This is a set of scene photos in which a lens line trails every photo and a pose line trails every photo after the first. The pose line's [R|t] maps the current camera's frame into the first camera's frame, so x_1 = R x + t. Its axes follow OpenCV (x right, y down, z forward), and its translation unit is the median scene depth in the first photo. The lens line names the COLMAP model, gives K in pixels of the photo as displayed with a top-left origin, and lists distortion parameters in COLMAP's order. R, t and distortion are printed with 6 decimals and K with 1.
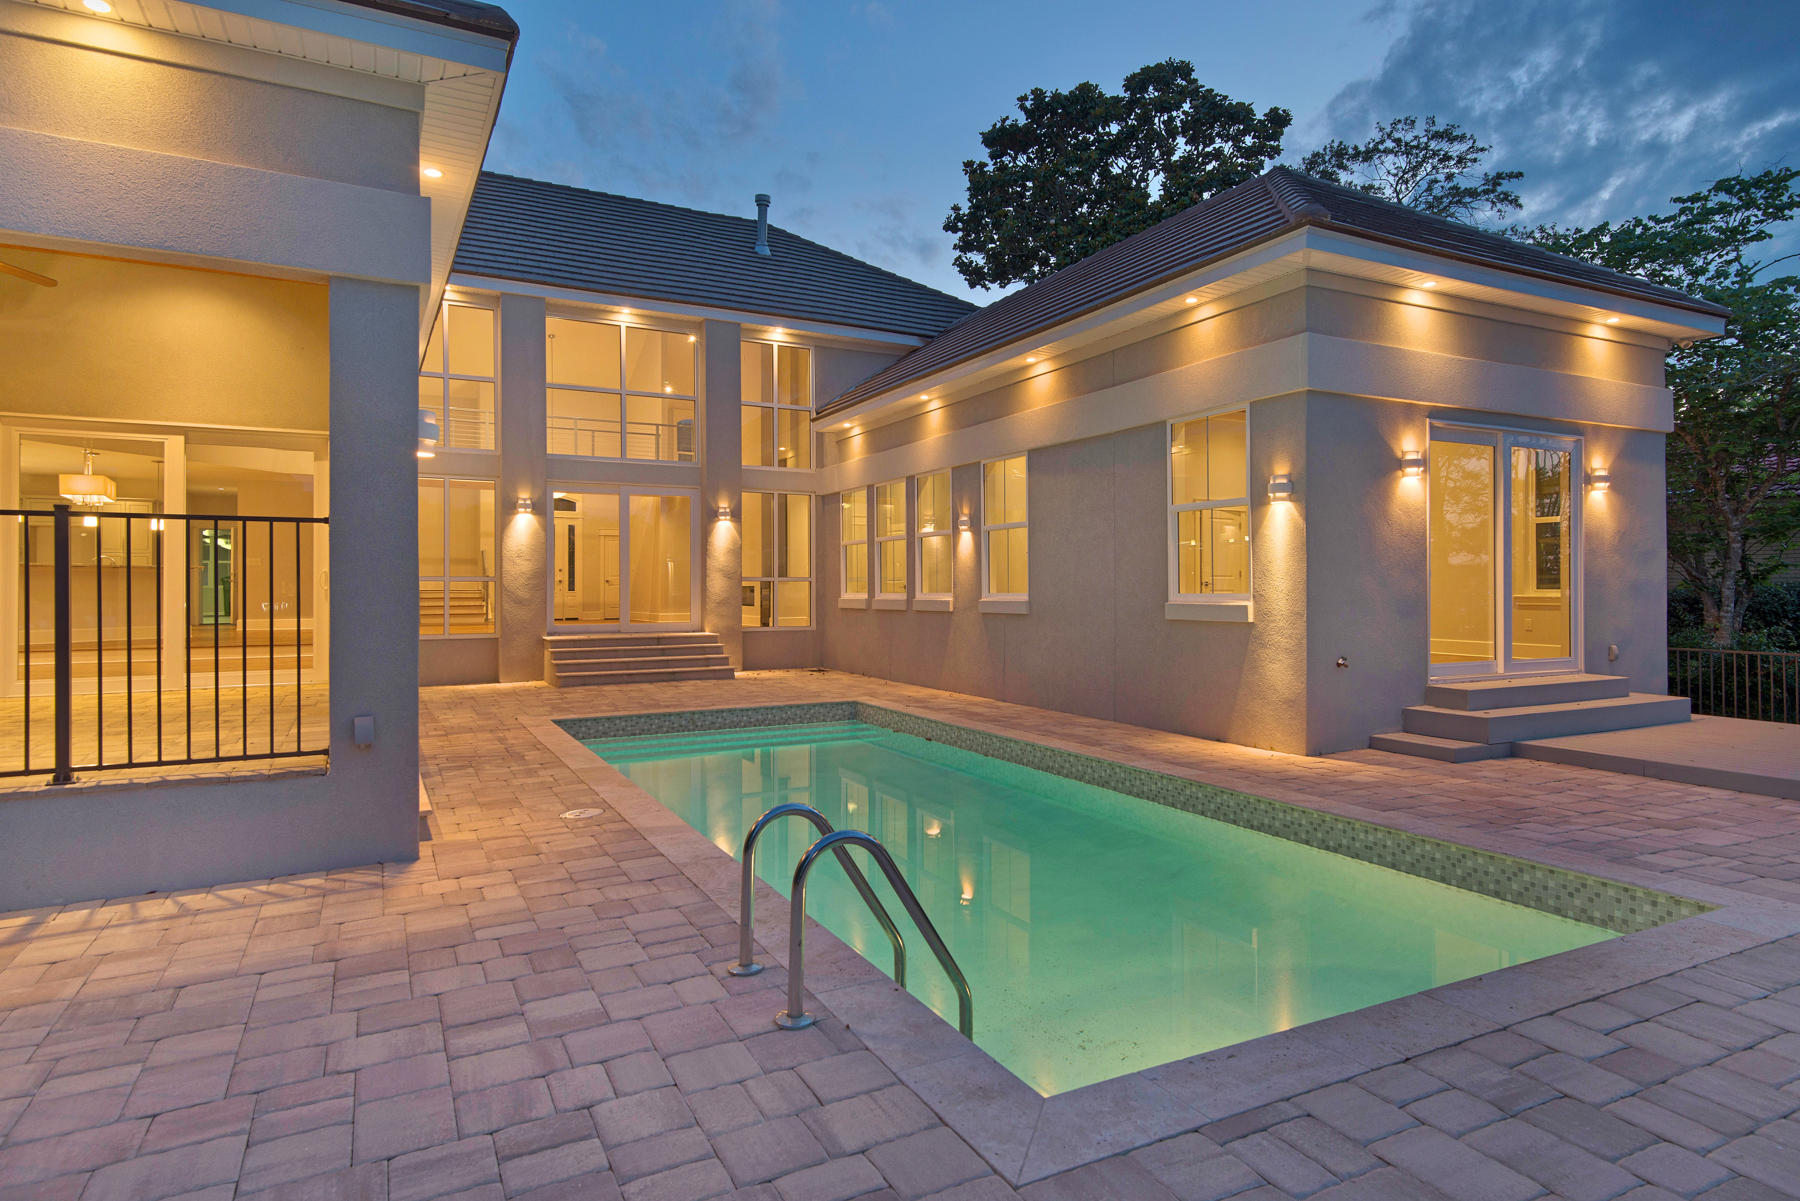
lens RADIAL K [[999.9, 0, 908.5], [0, 999.9, 577.1], [0, 0, 1]] dist [0.032079, -0.000951]
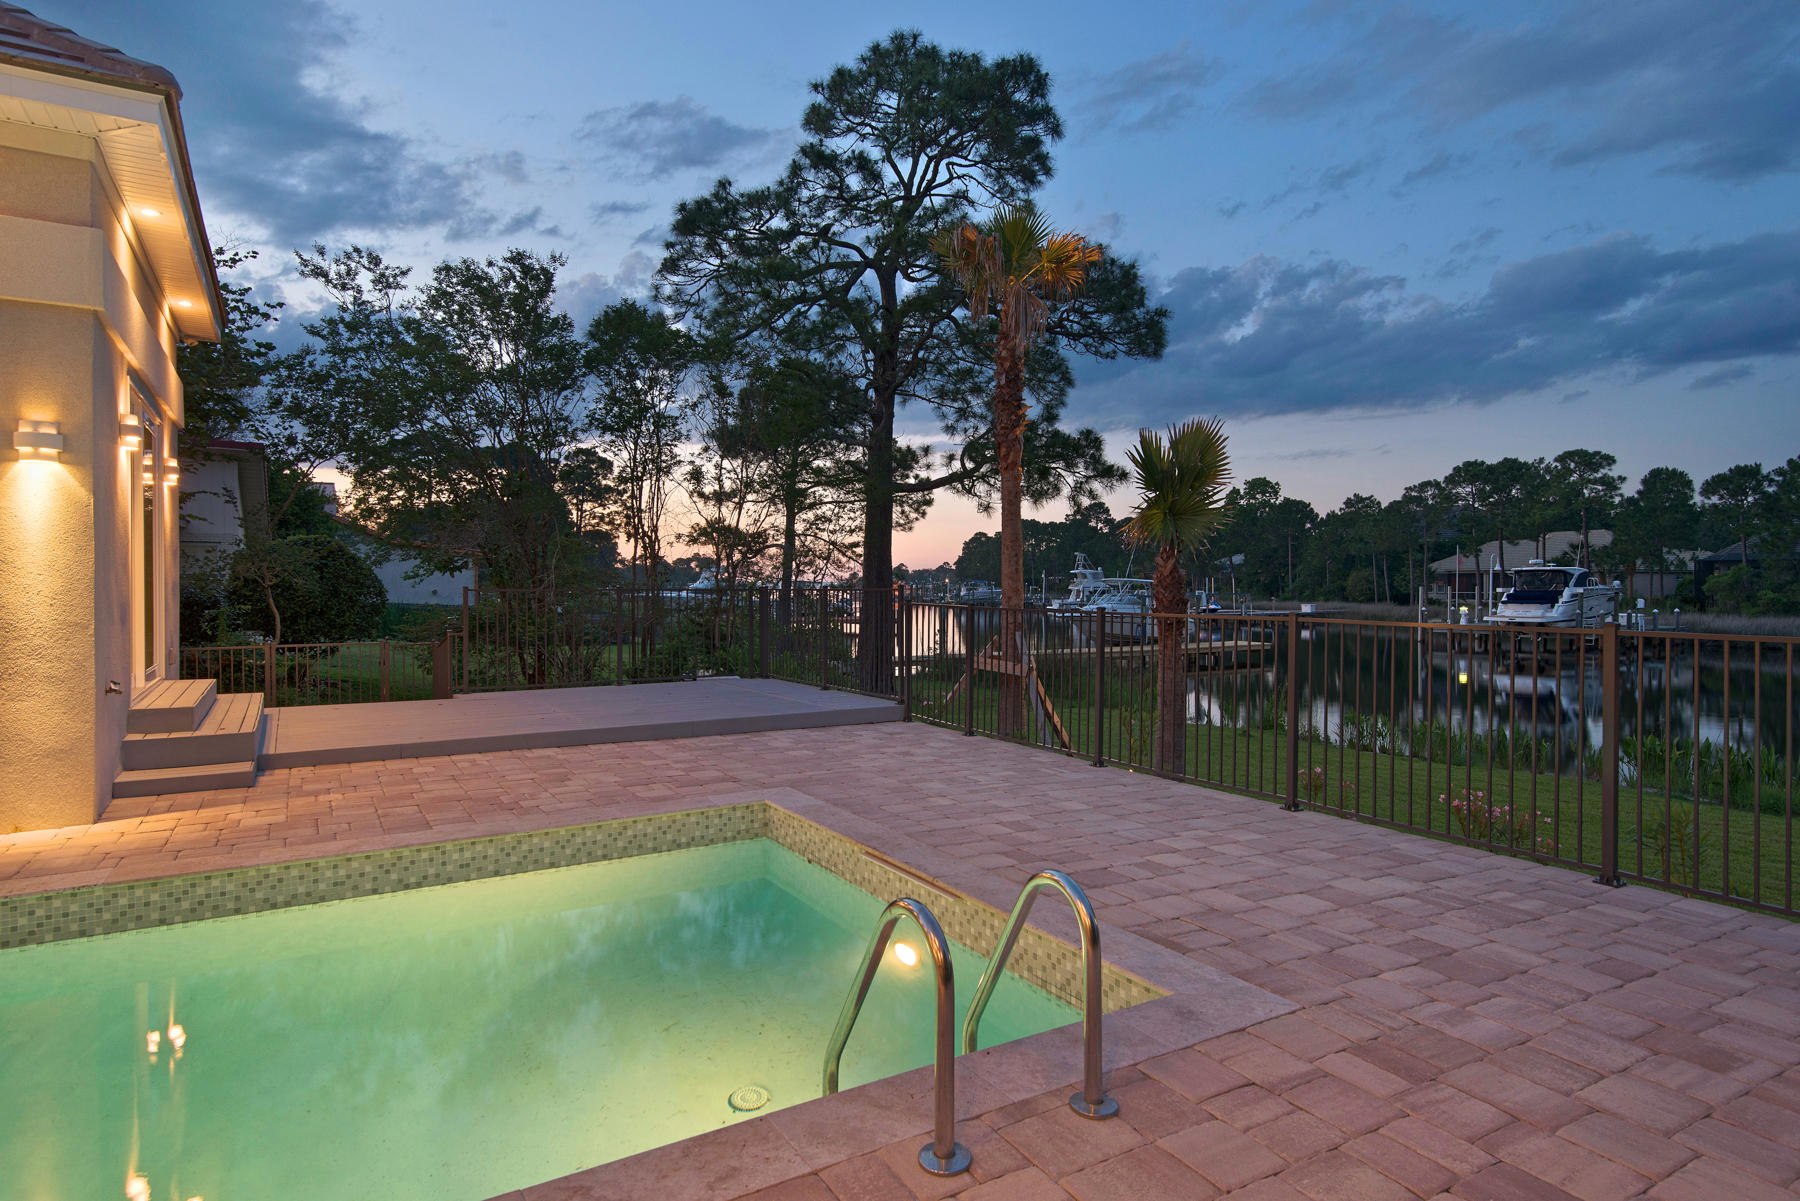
lens RADIAL K [[999.9, 0, 908.5], [0, 999.9, 577.1], [0, 0, 1]] dist [0.032079, -0.000951]
pose [[-0.071688, 0.011052, 0.997366, -0.250948], [-0.014995, 0.999814, -0.012157, 0.002404], [-0.997314, -0.015827, -0.071509, 0.322549]]
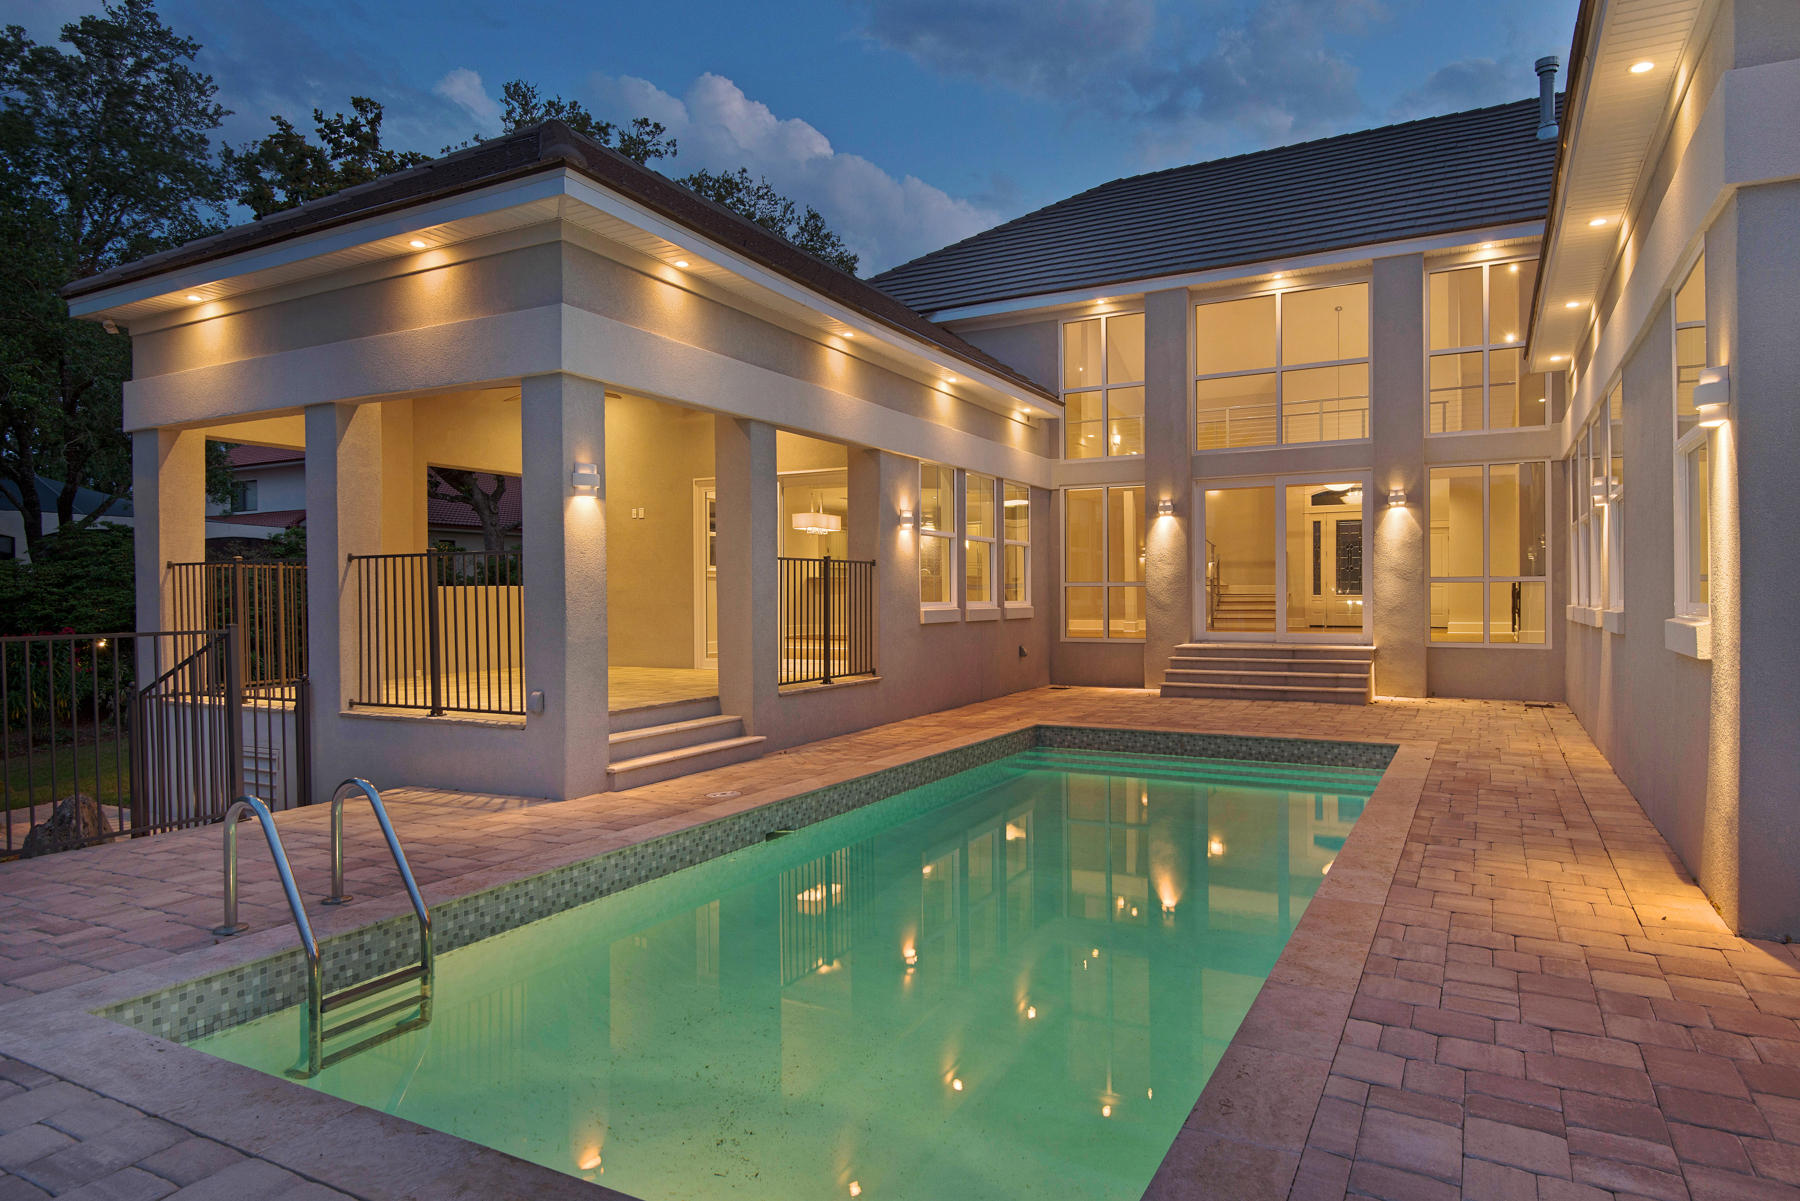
lens RADIAL K [[1077.9, 0, 900.0], [0, 1077.9, 600.5], [0, 0, 1]] dist [0.029065, -0.023124]
pose [[0.555361, 0.002282, -0.831606, 0.412732], [0.015654, 0.999790, 0.013198, 0.000387], [0.831462, -0.020348, 0.555209, 0.249400]]
